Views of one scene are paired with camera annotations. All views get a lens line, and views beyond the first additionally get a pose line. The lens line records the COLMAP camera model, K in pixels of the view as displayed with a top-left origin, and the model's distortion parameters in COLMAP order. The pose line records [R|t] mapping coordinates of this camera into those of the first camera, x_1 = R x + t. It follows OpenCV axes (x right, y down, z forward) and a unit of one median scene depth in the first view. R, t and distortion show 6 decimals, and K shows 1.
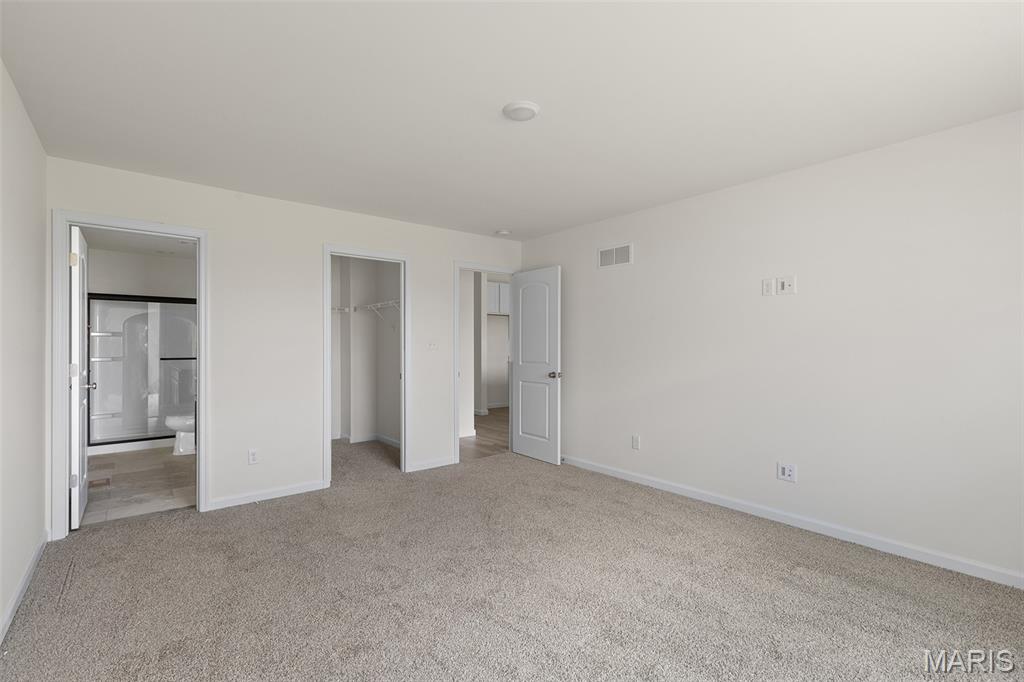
lens RADIAL K [[455.2, 0, 513.0], [0, 455.2, 337.1], [0, 0, 1]] dist [0.000372, 0.000028]
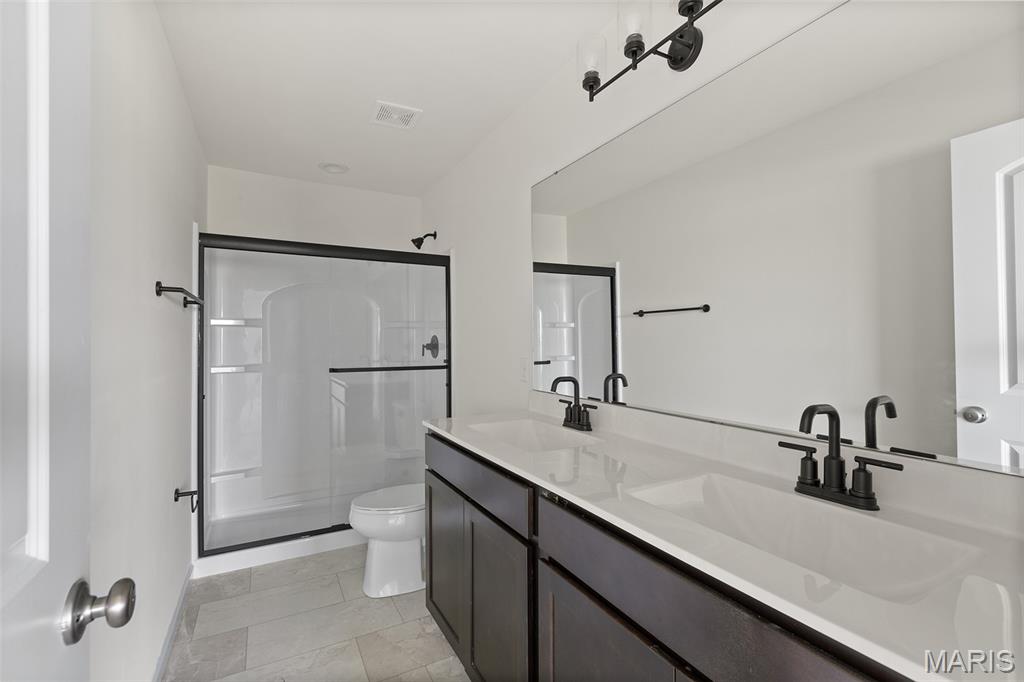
lens RADIAL K [[455.2, 0, 513.0], [0, 455.2, 337.1], [0, 0, 1]] dist [0.000372, 0.000028]
pose [[0.979033, -0.007876, -0.203549, -0.468712], [0.007659, 0.999969, -0.001857, 0.014777], [0.203557, 0.000259, 0.979063, 0.546003]]
